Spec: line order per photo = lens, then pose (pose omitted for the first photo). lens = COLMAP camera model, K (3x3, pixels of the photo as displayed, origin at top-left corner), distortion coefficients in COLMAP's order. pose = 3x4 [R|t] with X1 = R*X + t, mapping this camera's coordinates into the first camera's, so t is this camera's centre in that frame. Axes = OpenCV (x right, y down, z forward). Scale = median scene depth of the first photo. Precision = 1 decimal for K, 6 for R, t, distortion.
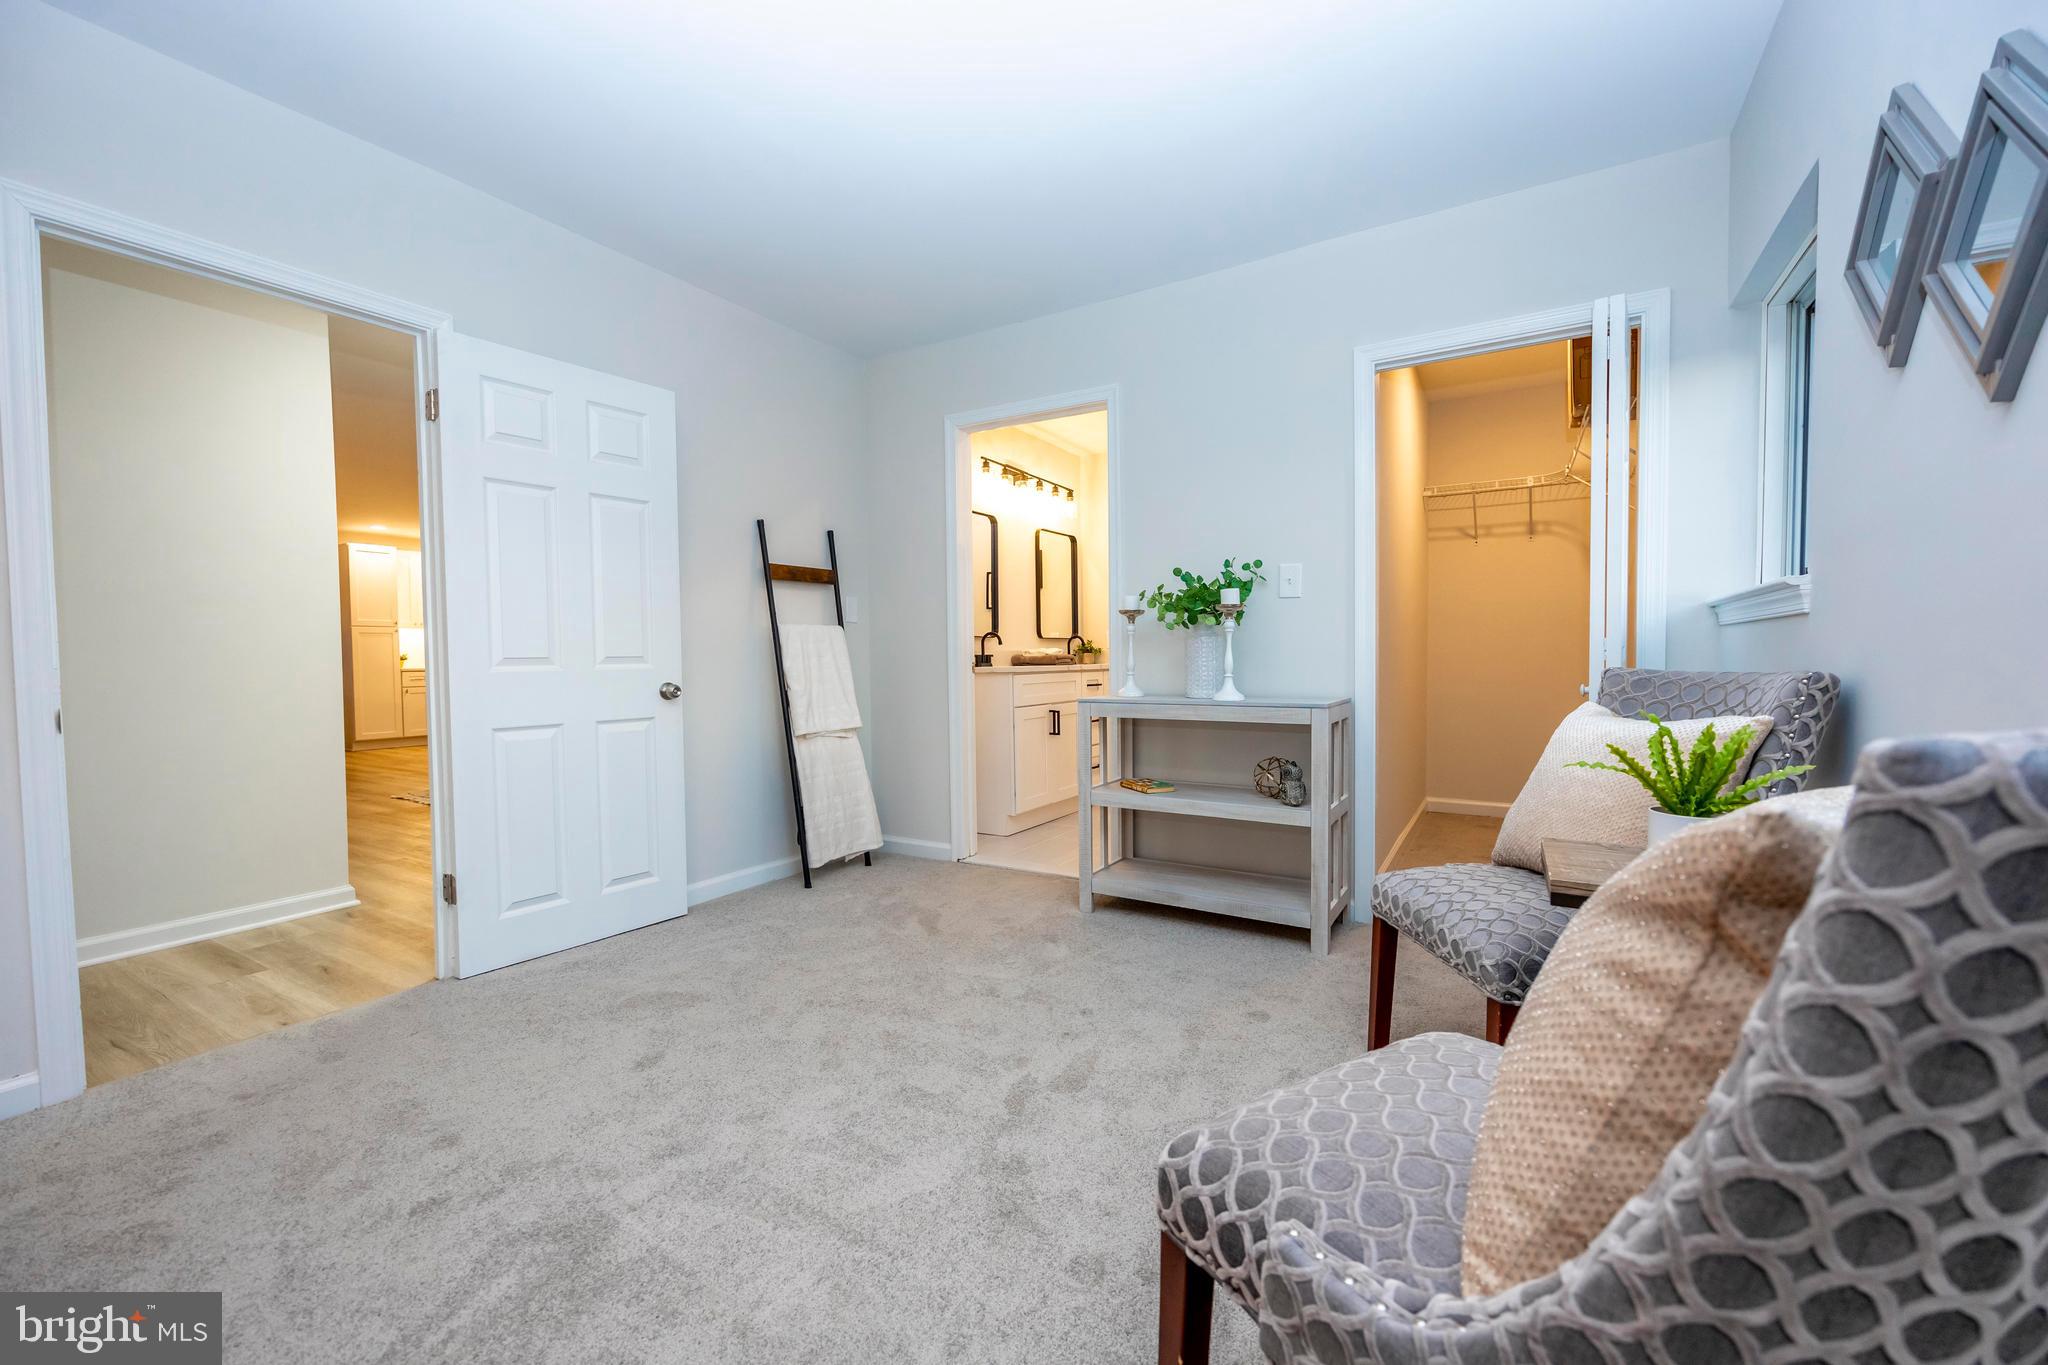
lens RADIAL K [[819.4, 0, 1021.4], [0, 819.4, 687.5], [0, 0, 1]] dist [0.000653, -0.000310]
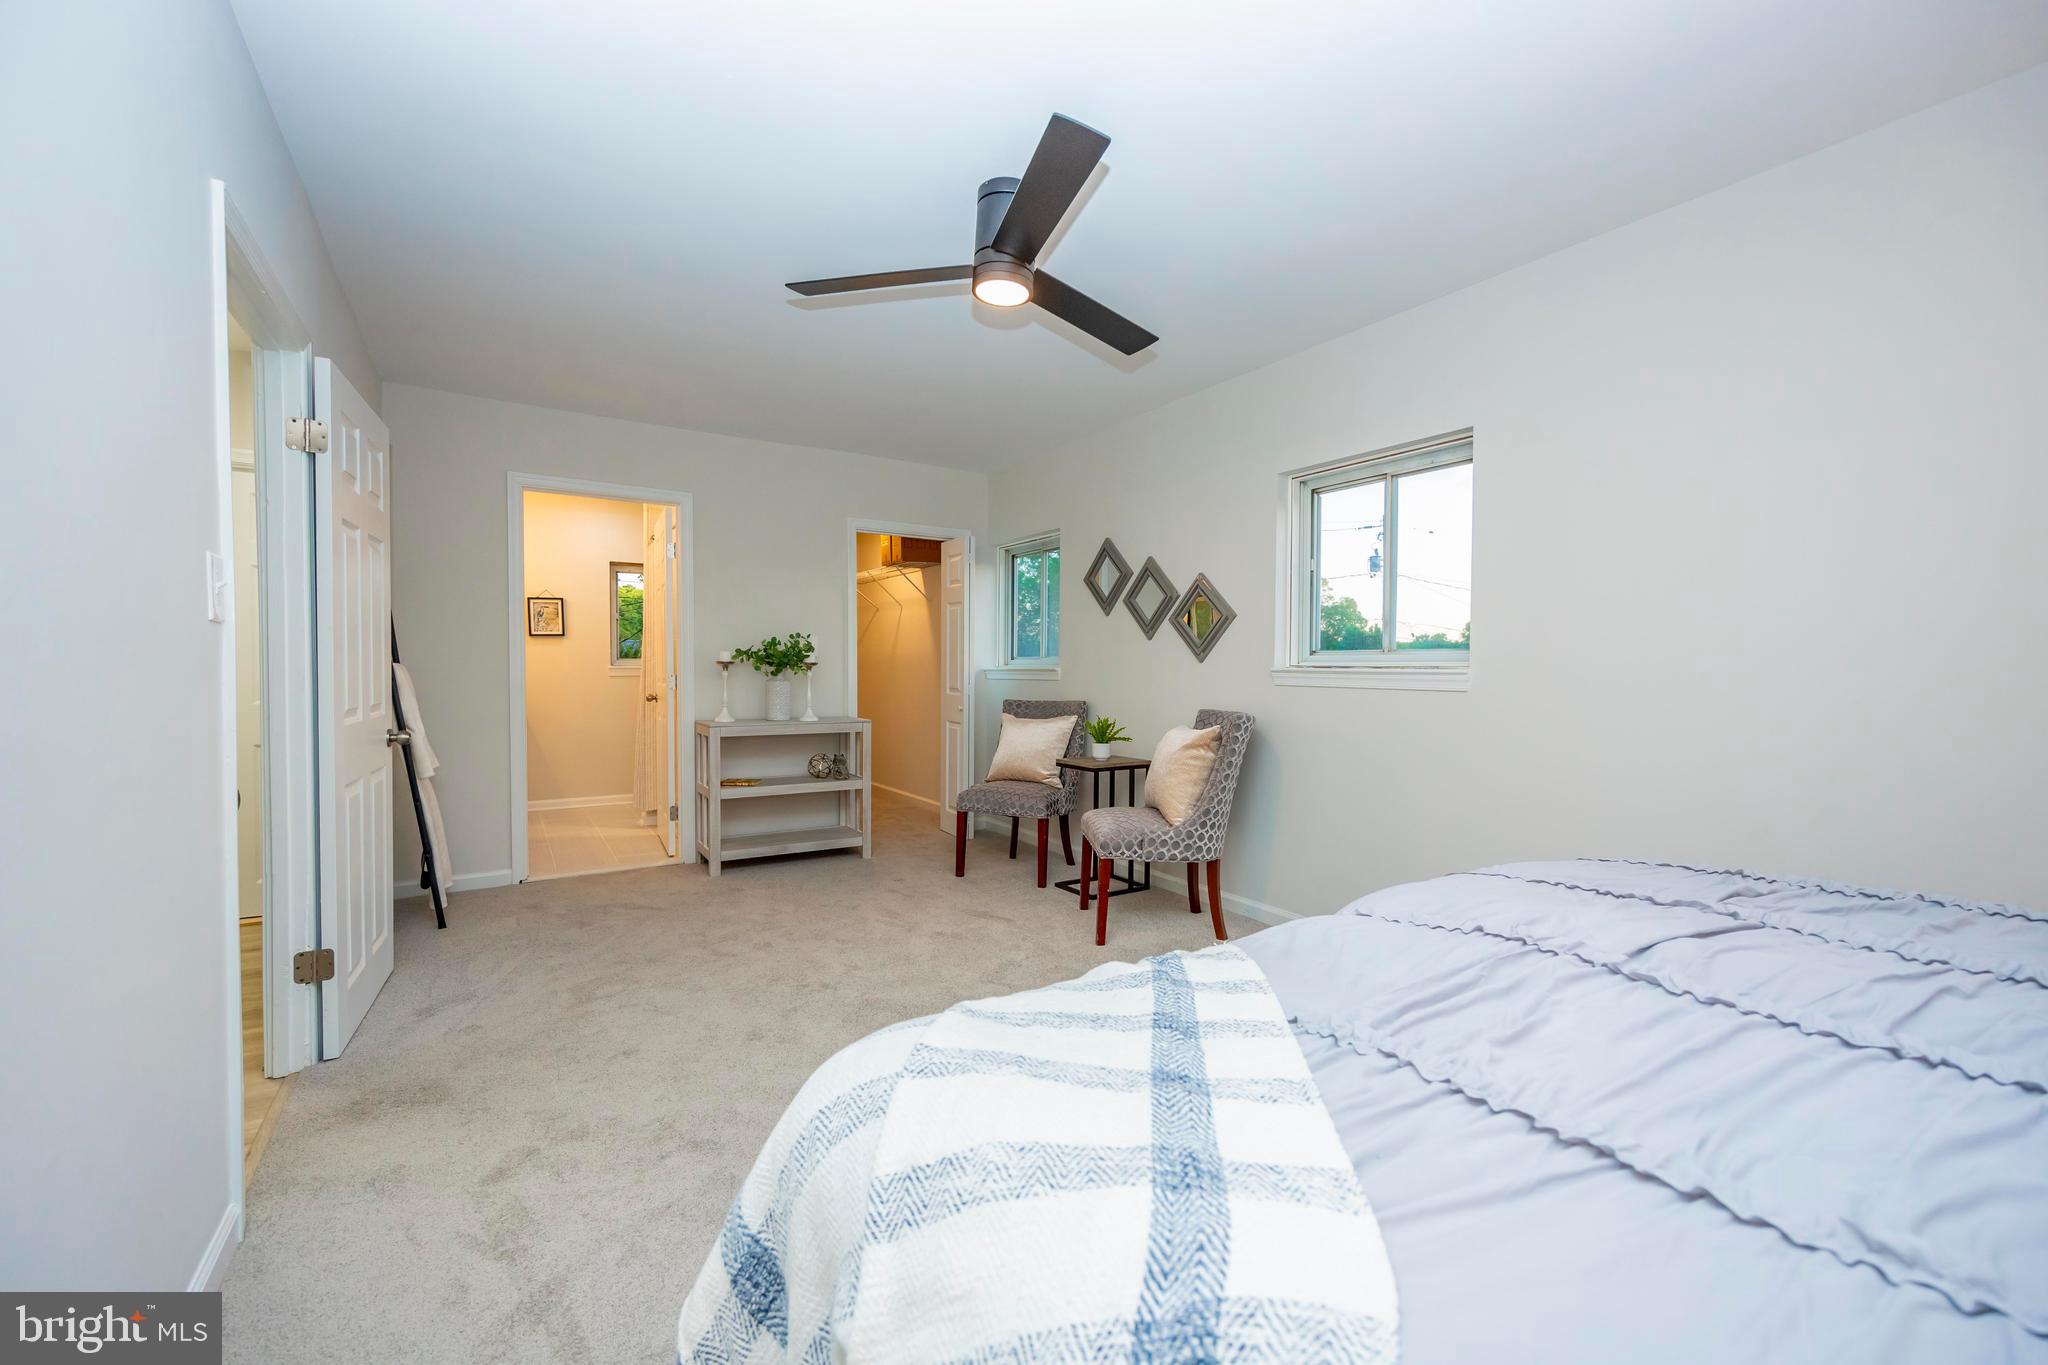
lens RADIAL K [[819.4, 0, 1021.4], [0, 819.4, 687.5], [0, 0, 1]] dist [0.000653, -0.000310]
pose [[0.446774, -0.009912, 0.894592, -0.979876], [0.026512, 0.999646, -0.002165, -0.033996], [-0.894254, 0.024685, 0.446878, -0.104408]]
